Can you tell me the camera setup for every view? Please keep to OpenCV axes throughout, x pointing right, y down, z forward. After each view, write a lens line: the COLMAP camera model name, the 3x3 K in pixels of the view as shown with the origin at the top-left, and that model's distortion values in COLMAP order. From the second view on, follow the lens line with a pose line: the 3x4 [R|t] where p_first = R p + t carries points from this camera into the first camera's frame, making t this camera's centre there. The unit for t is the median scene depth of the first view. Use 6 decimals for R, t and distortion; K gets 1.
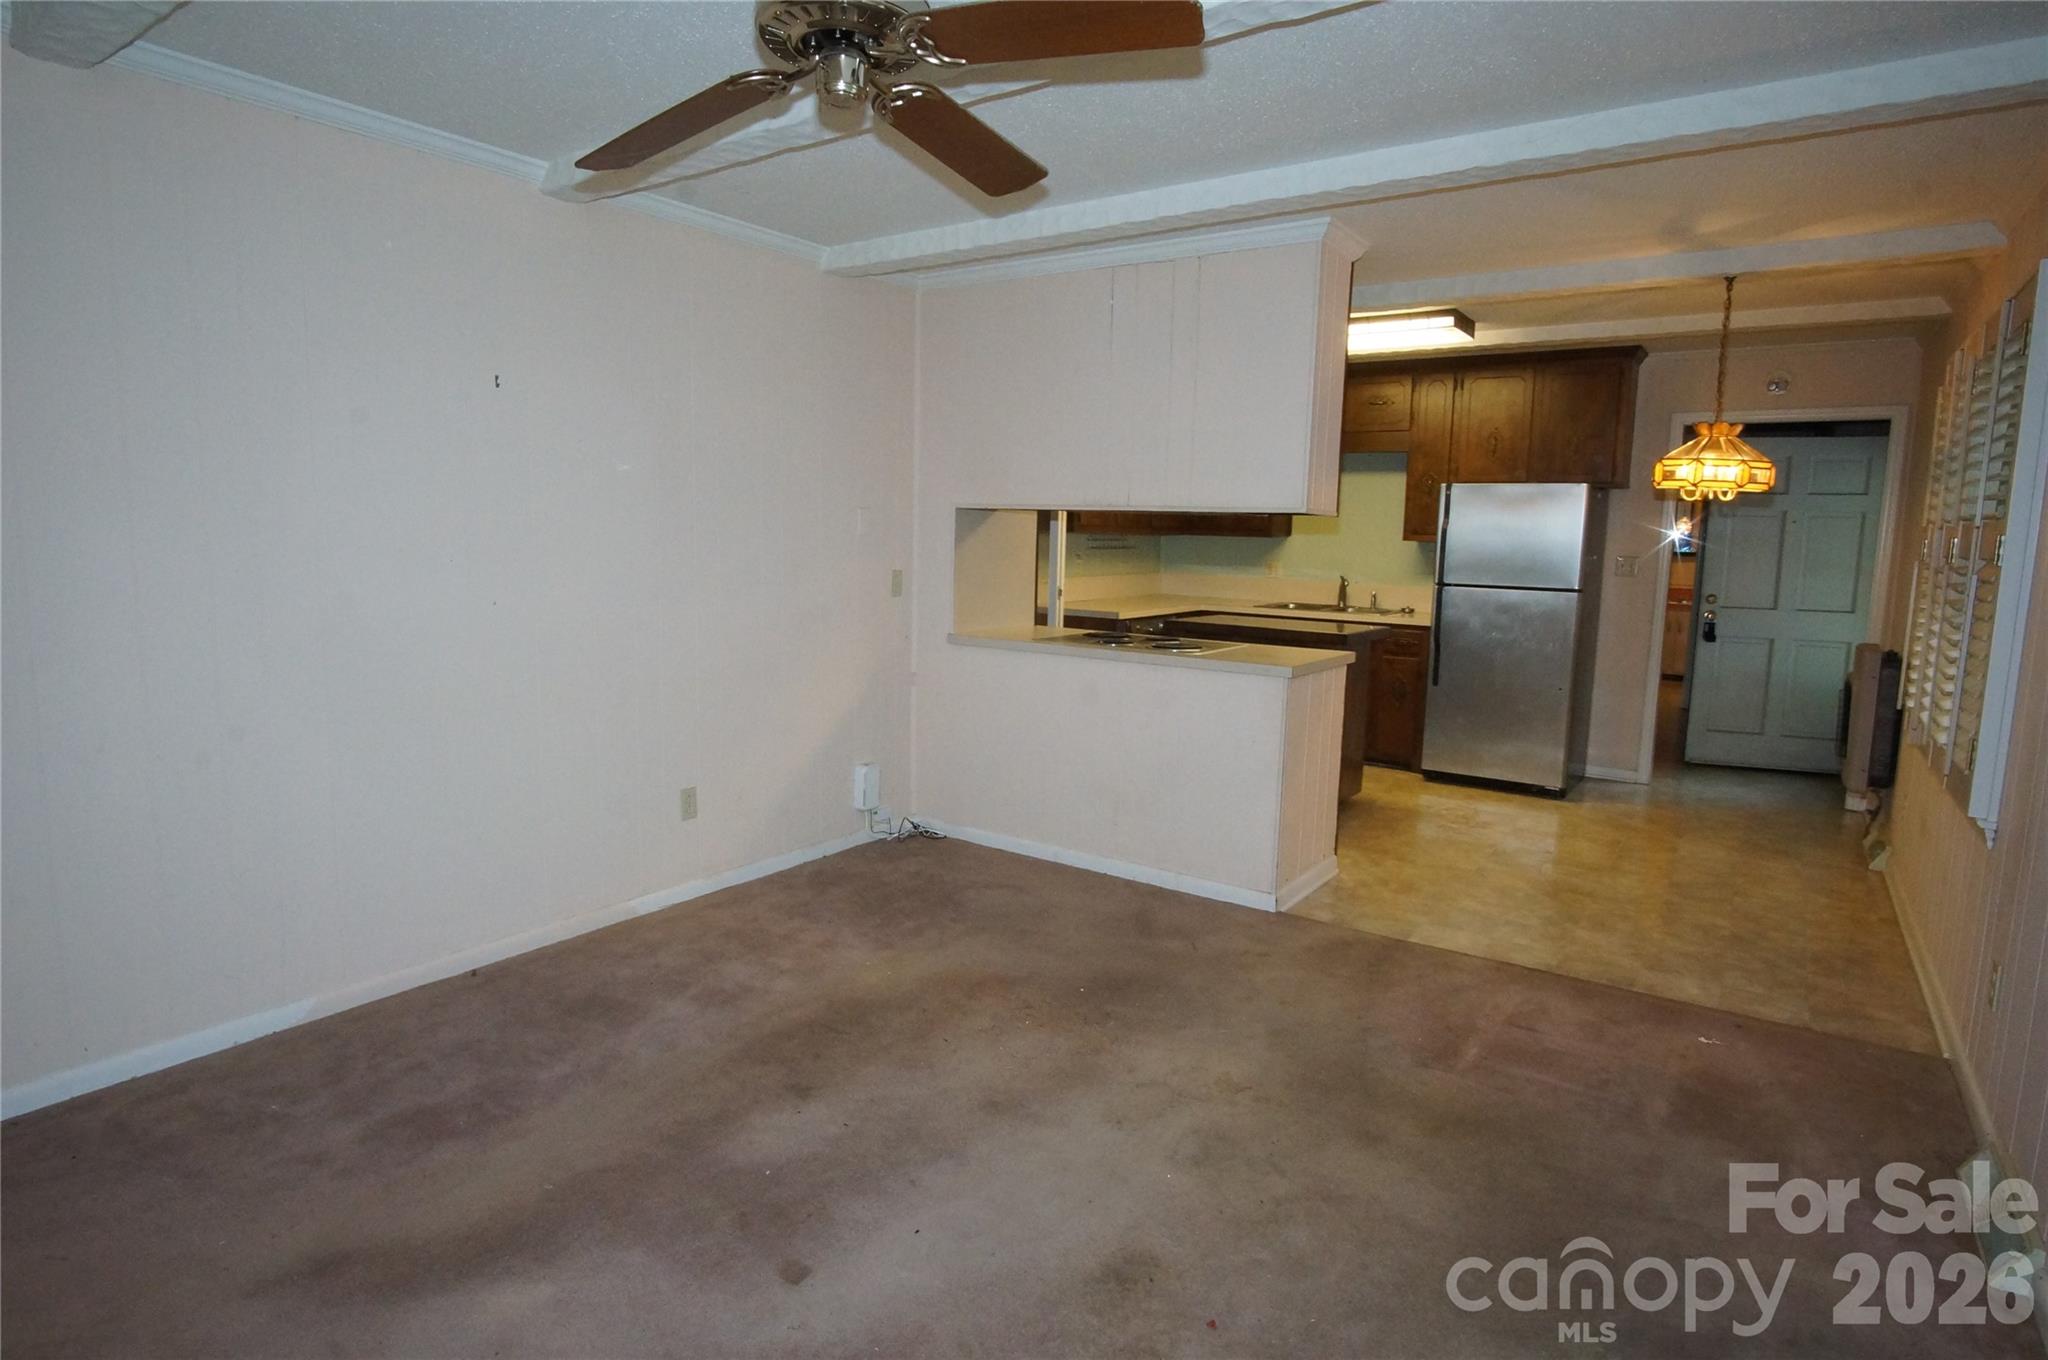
lens RADIAL K [[1100.1, 0, 1024.4], [0, 1100.1, 684.2], [0, 0, 1]] dist [-0.016559, -0.000297]
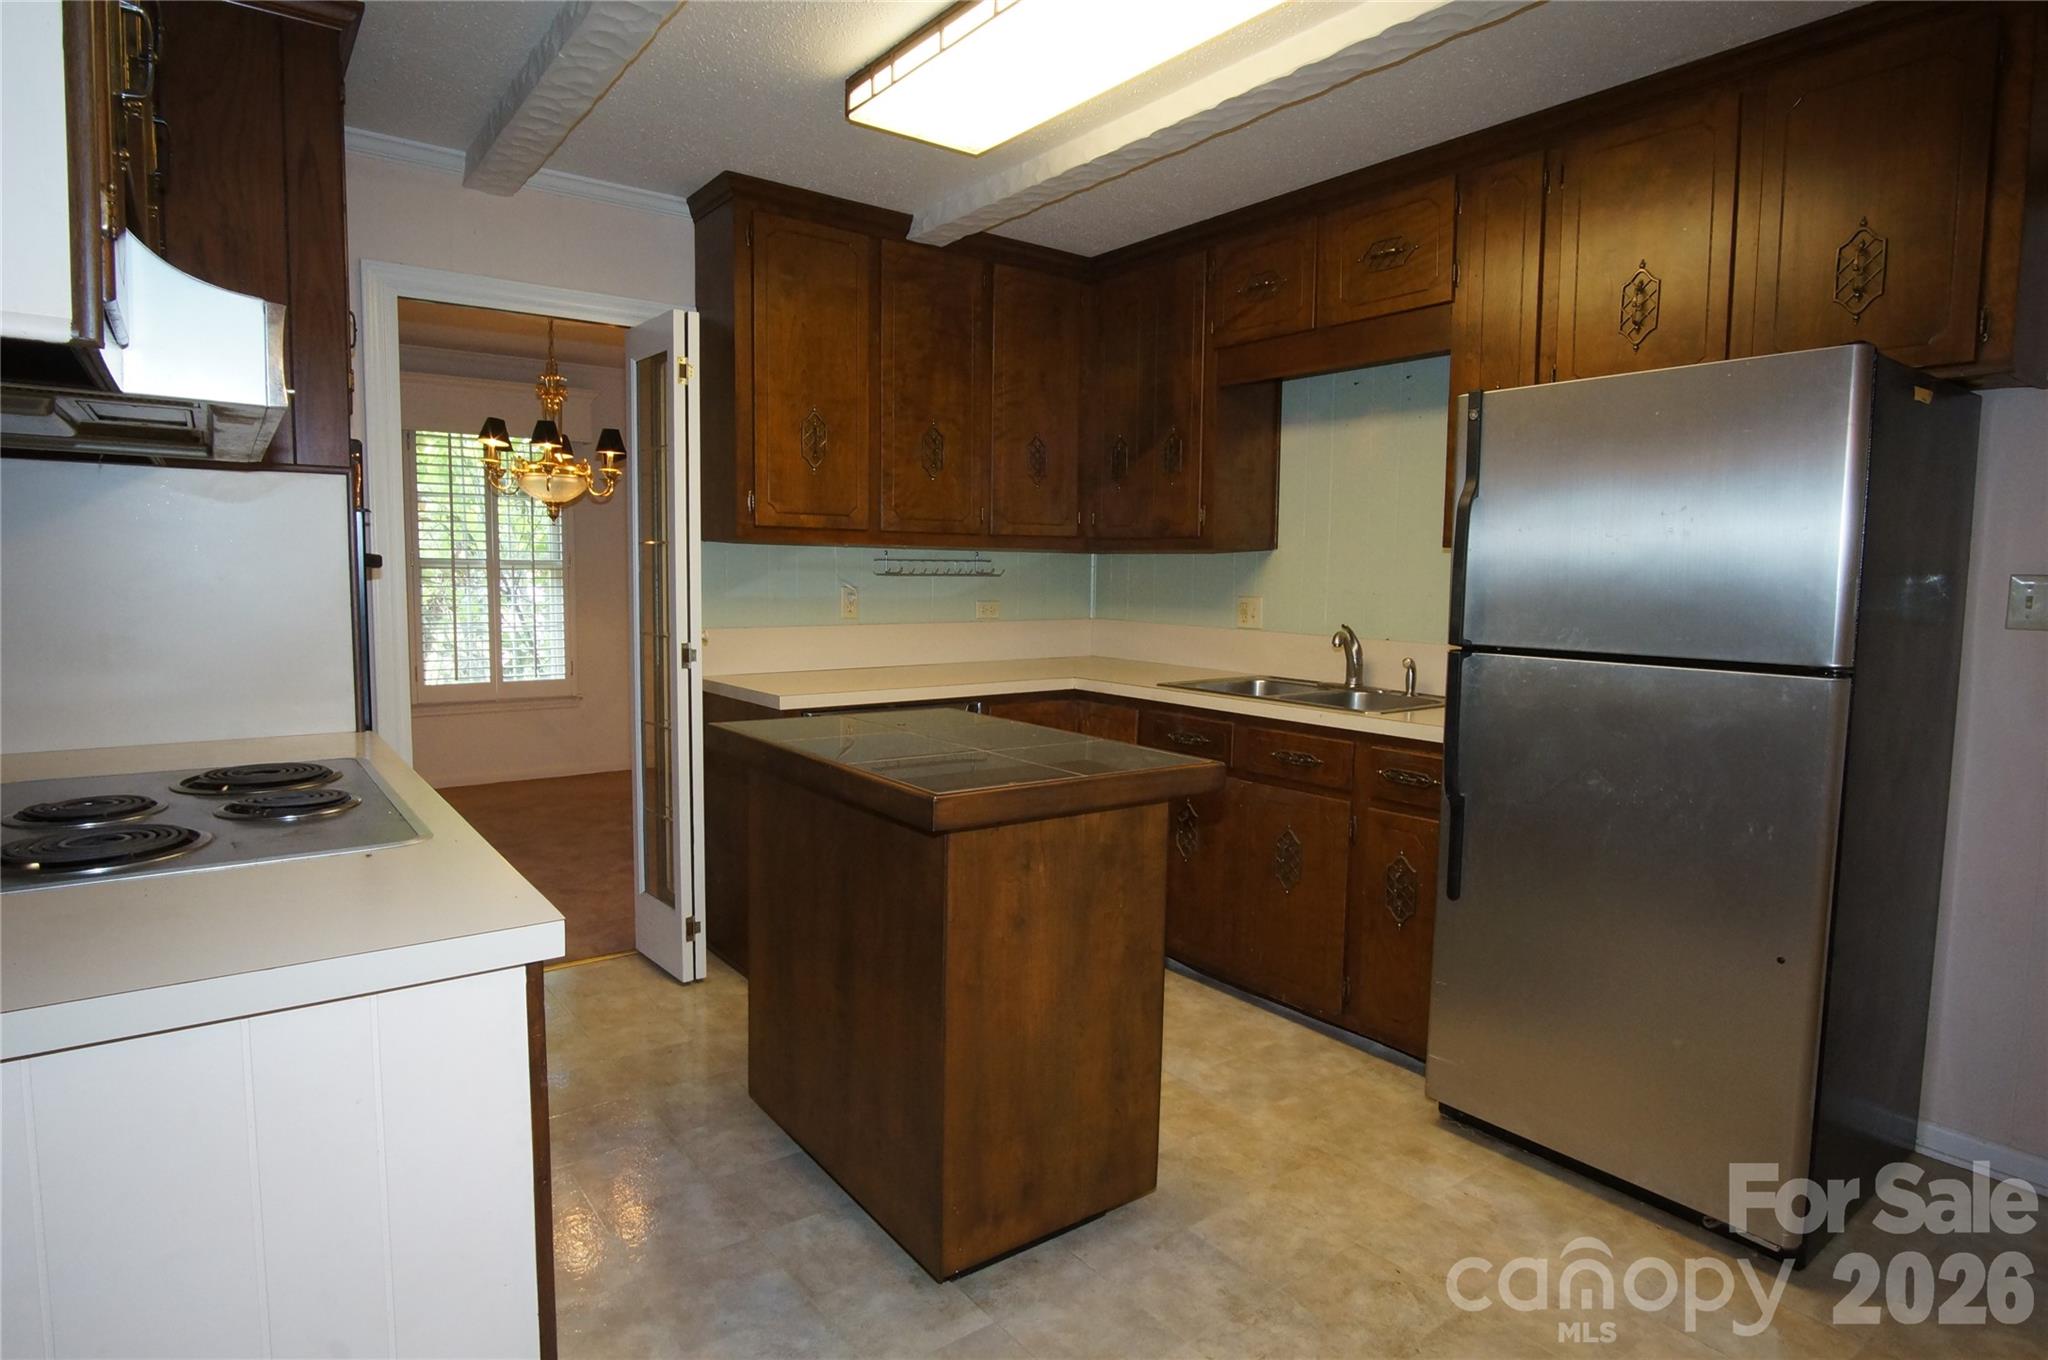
lens RADIAL K [[1100.1, 0, 1008.6], [0, 1100.1, 664.5], [0, 0, 1]] dist [-0.016559, -0.000297]
pose [[0.946370, 0.017001, -0.322638, 0.344029], [-0.036682, 0.997811, -0.055016, -0.055421], [0.320997, 0.063900, 0.944922, 0.557850]]
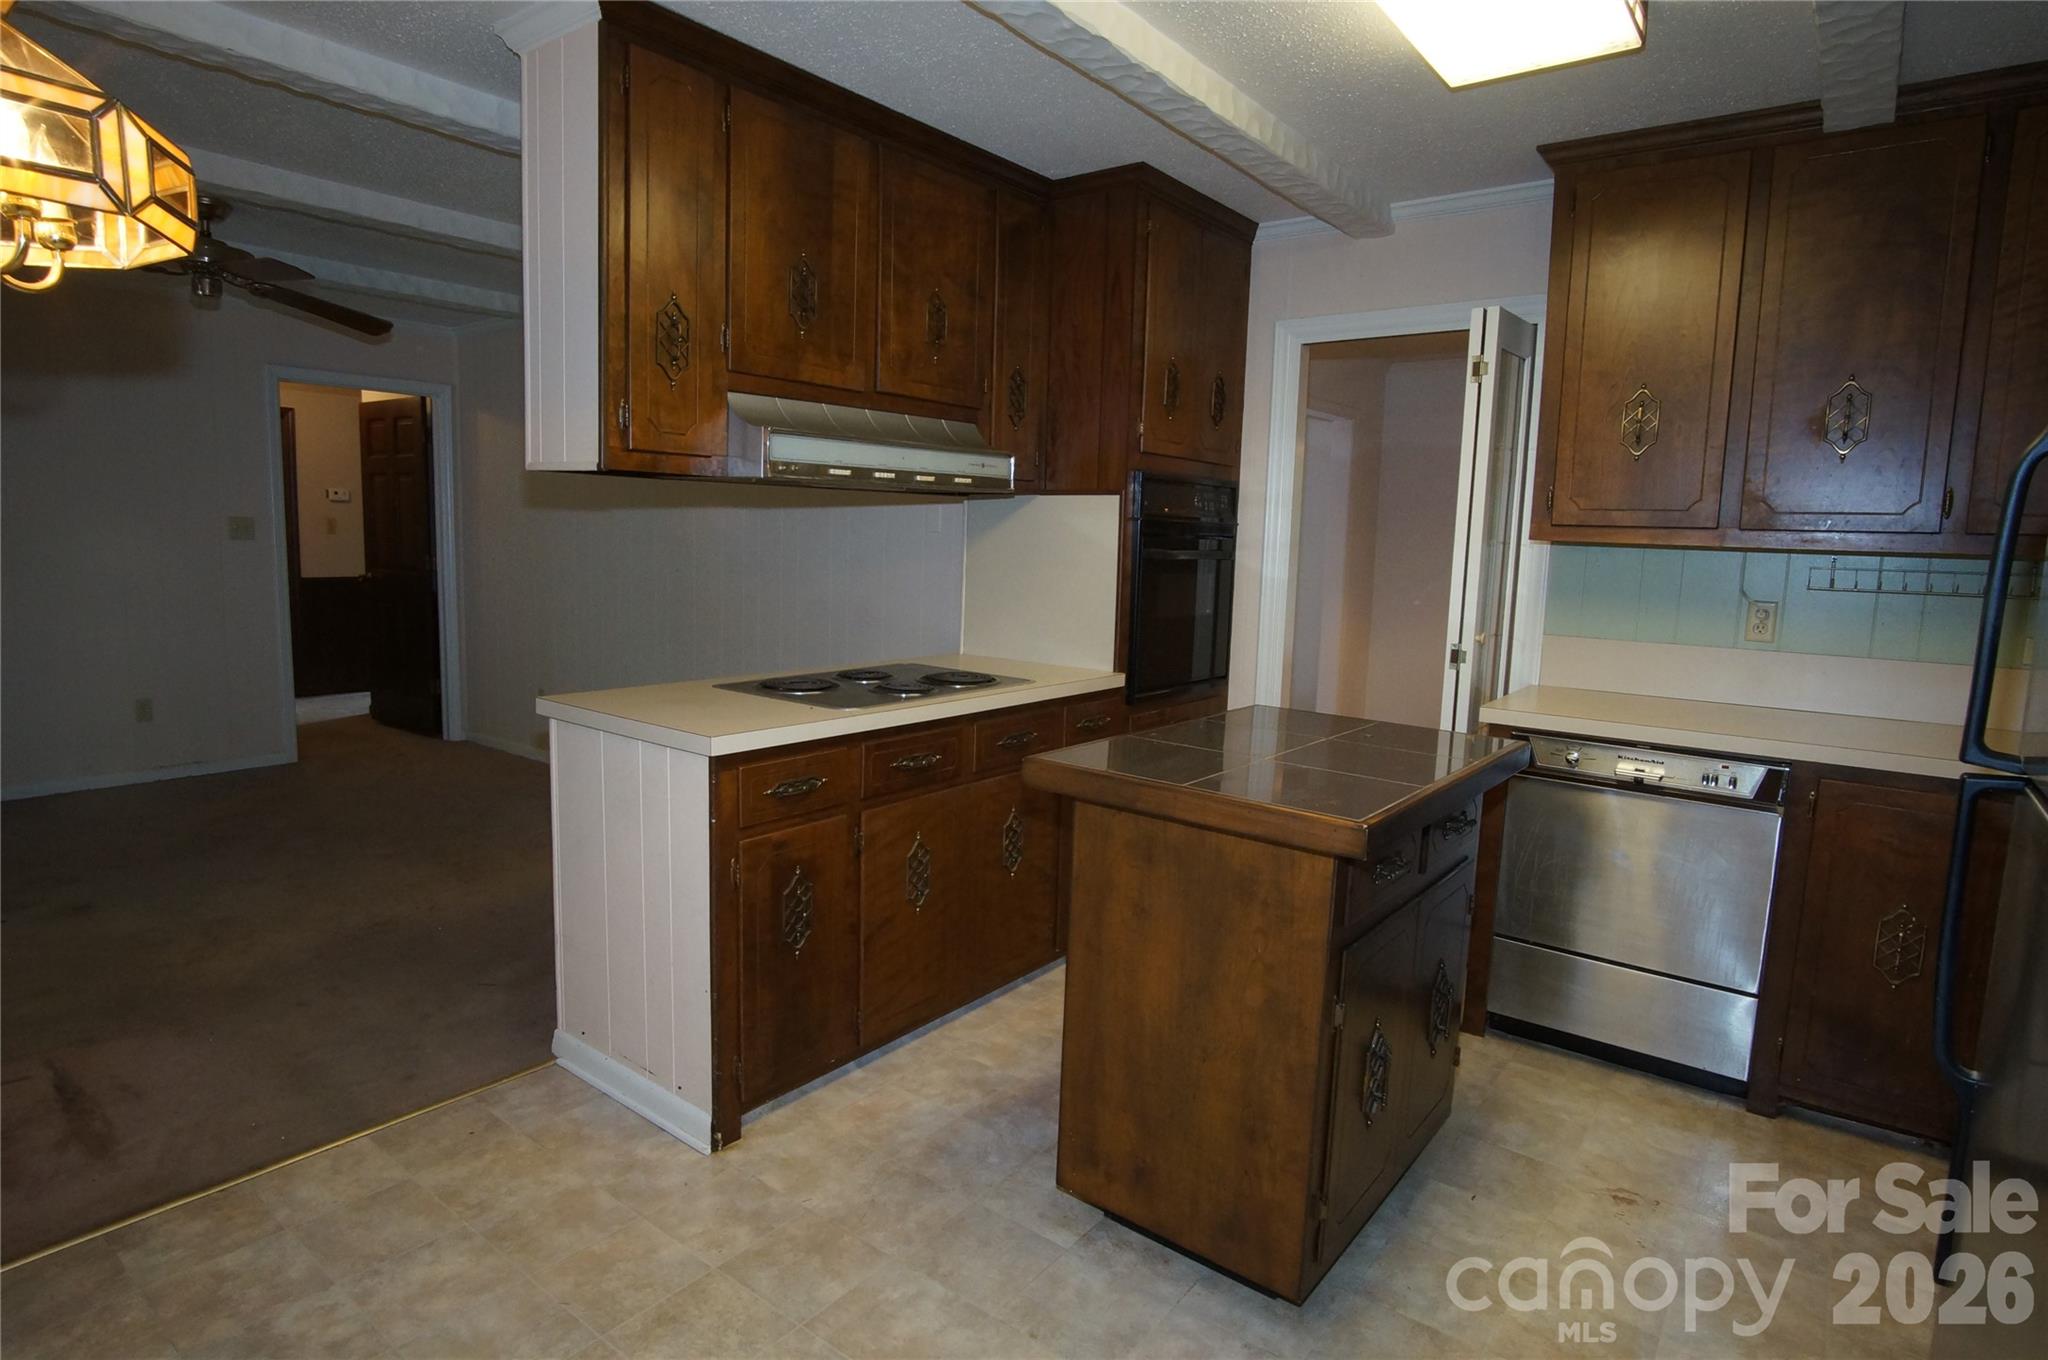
lens RADIAL K [[1100.1, 0, 1010.0], [0, 1100.1, 669.7], [0, 0, 1]] dist [-0.016559, -0.000297]
pose [[-0.062317, 0.099838, -0.993050, 0.558935], [-0.172234, 0.978981, 0.109232, -0.096738], [0.983083, 0.177844, -0.043812, 0.816993]]
